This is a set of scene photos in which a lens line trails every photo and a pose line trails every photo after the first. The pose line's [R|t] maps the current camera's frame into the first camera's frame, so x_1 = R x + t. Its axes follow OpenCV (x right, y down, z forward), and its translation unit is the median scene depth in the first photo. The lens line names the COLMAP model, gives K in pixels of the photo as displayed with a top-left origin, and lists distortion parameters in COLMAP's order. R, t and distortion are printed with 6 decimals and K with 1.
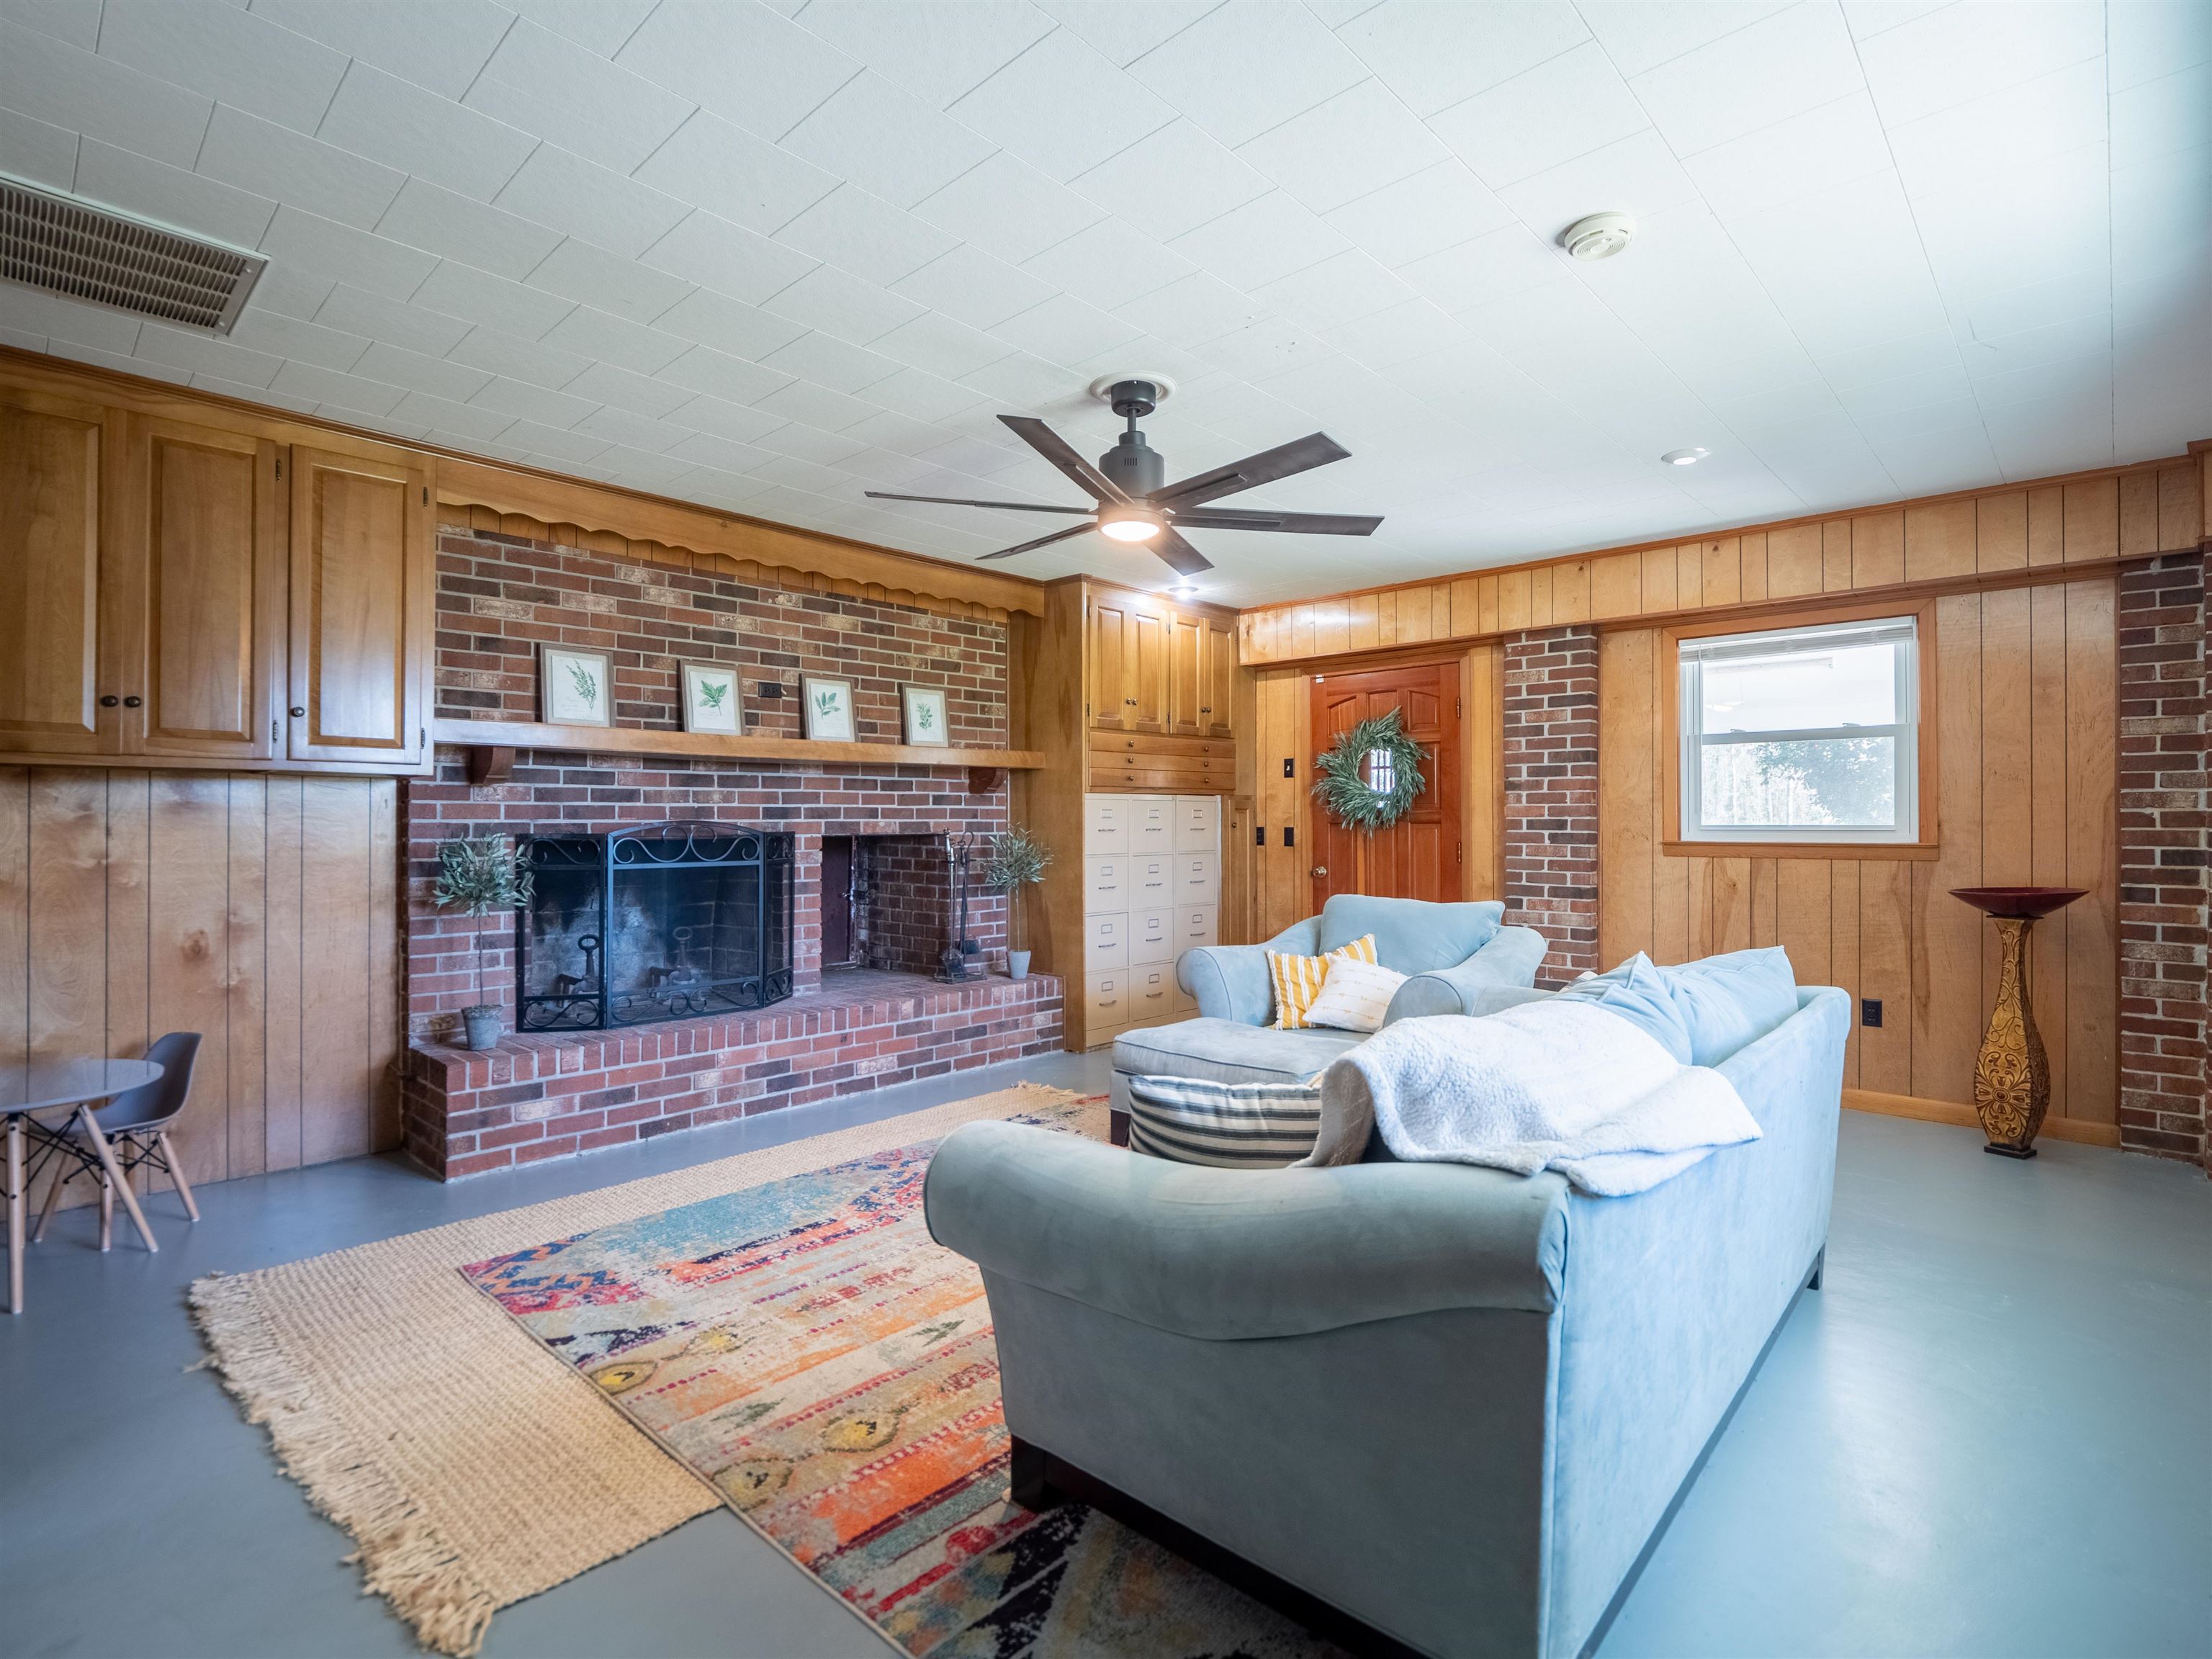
lens RADIAL K [[1085.7, 0, 1108.2], [0, 1085.7, 813.2], [0, 0, 1]] dist [0.004268, 0.000303]
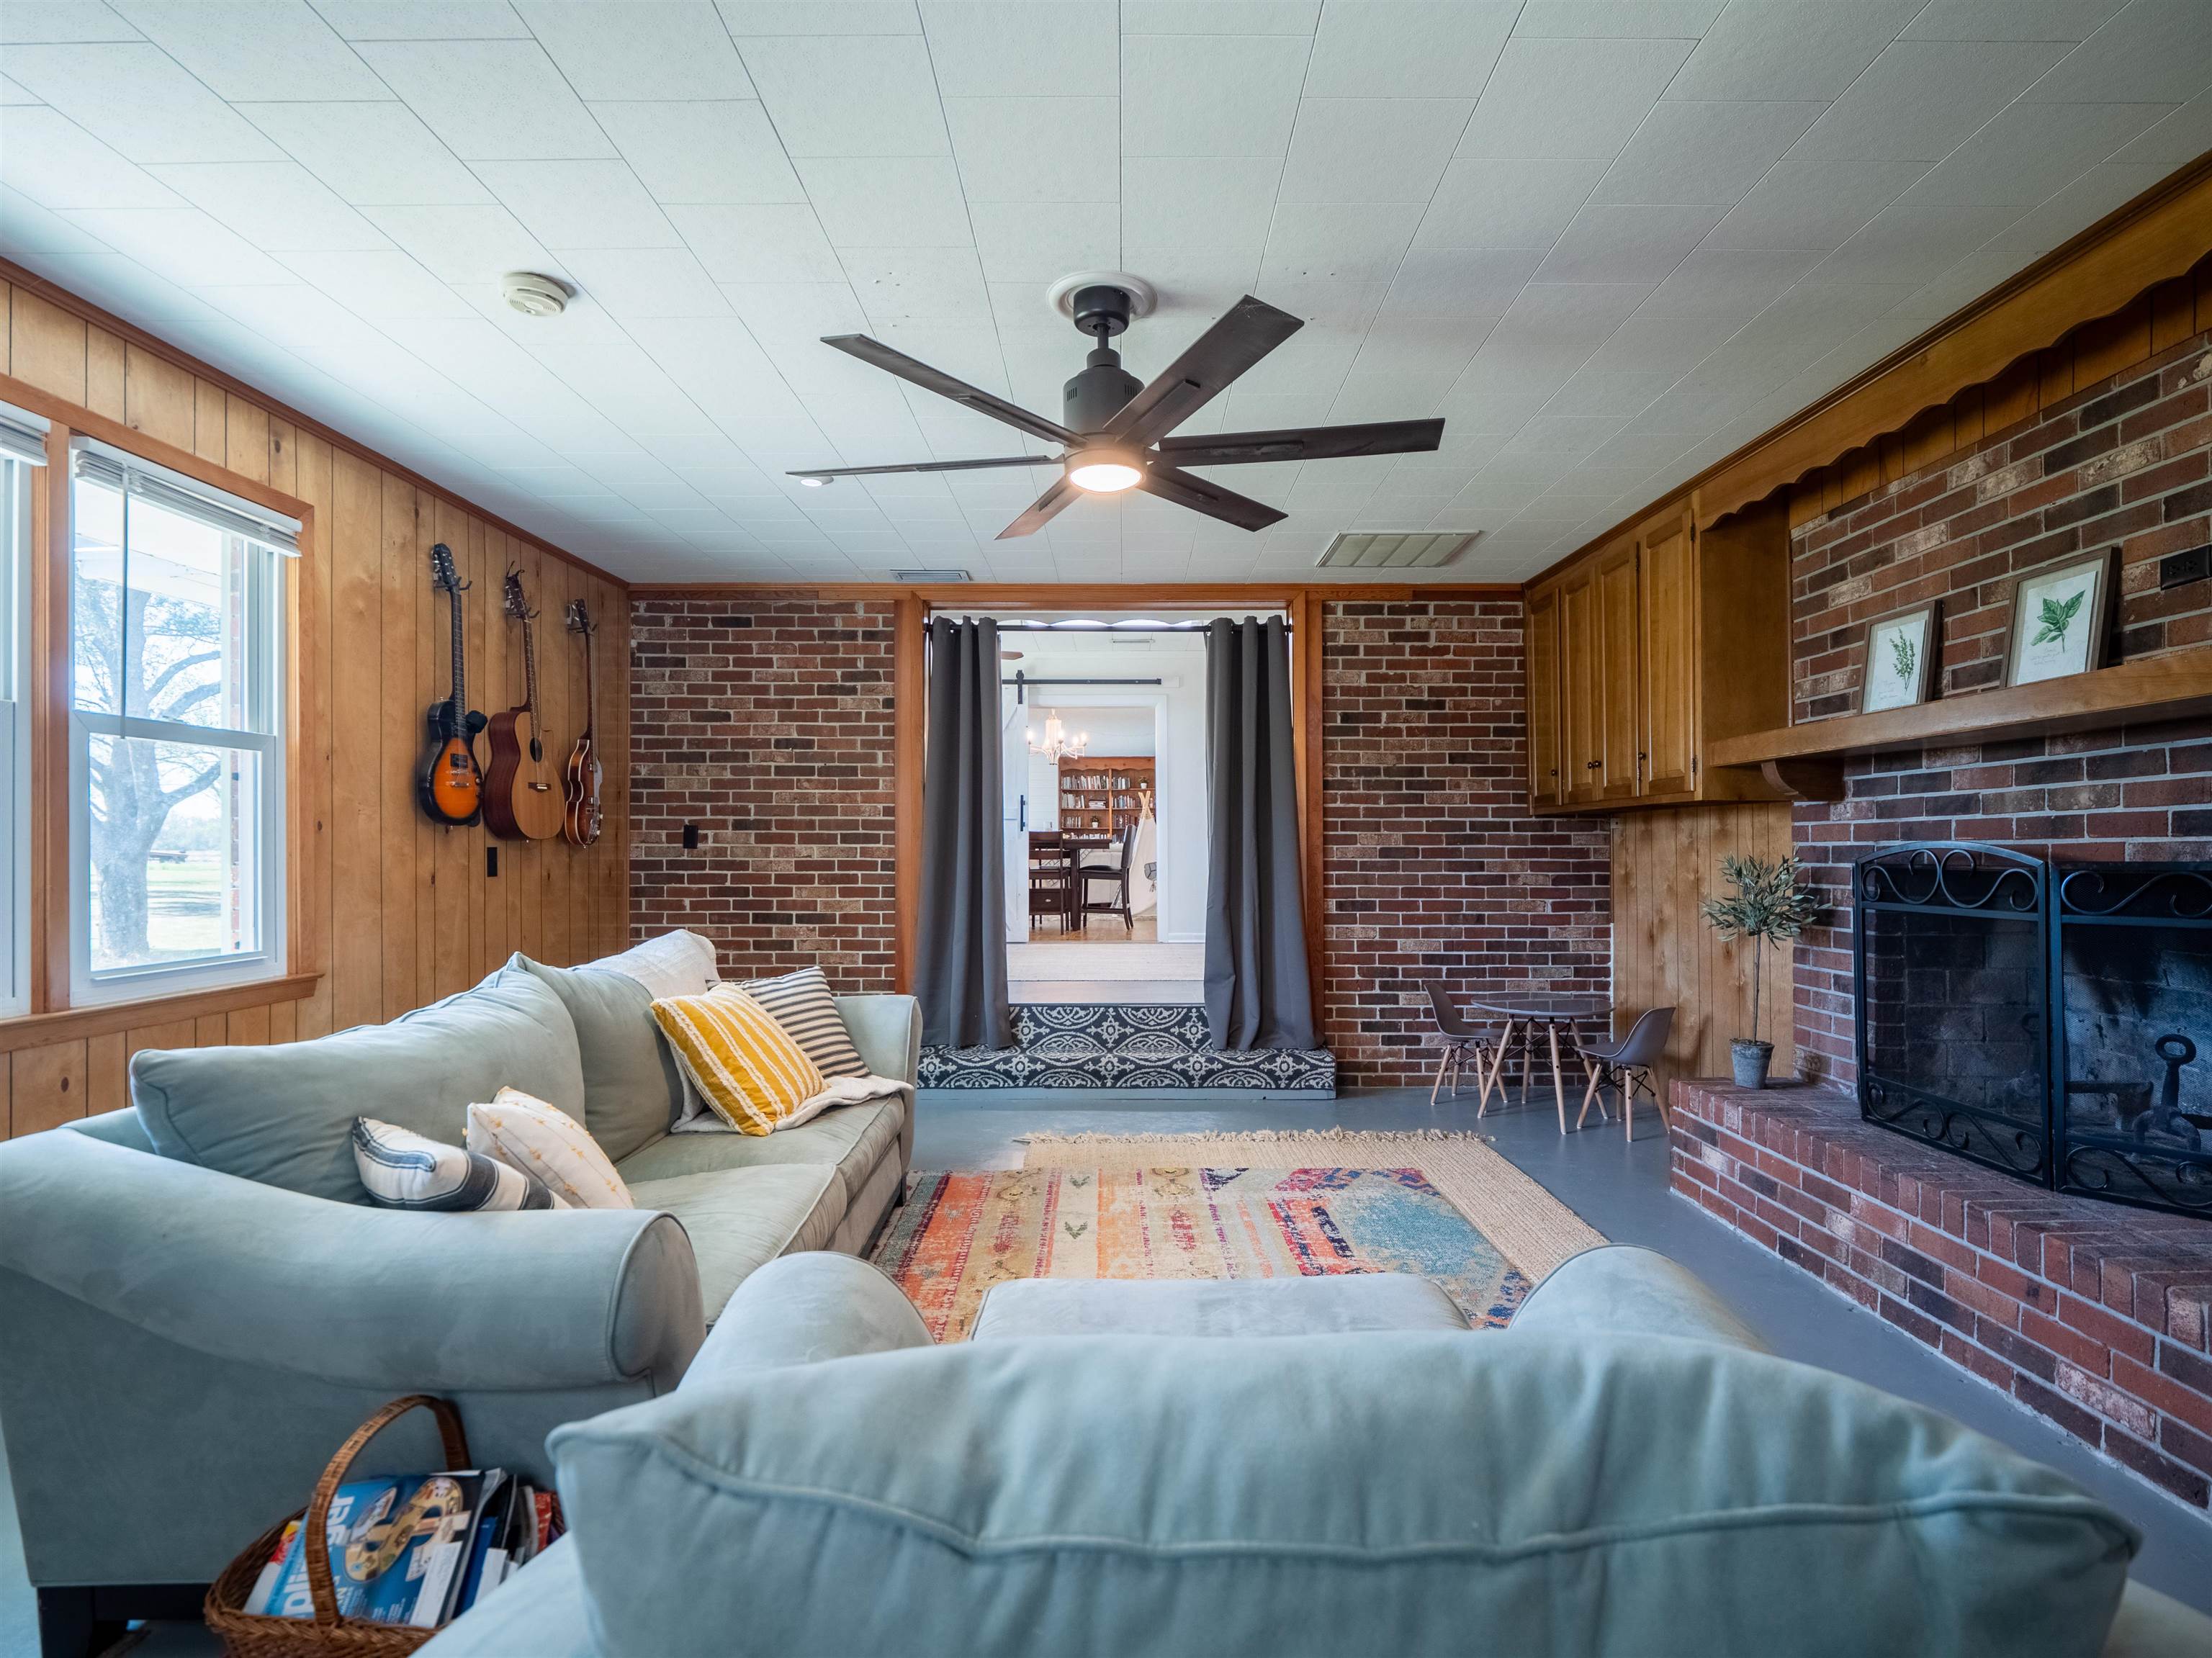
lens RADIAL K [[1085.6, 0, 1105.5], [0, 1085.6, 850.9], [0, 0, 1]] dist [0.004268, 0.000303]
pose [[-0.735010, 0.004977, -0.678038, 0.426531], [0.012036, 0.999911, -0.005707, 0.010547], [0.677949, -0.012356, -0.735005, 1.189420]]
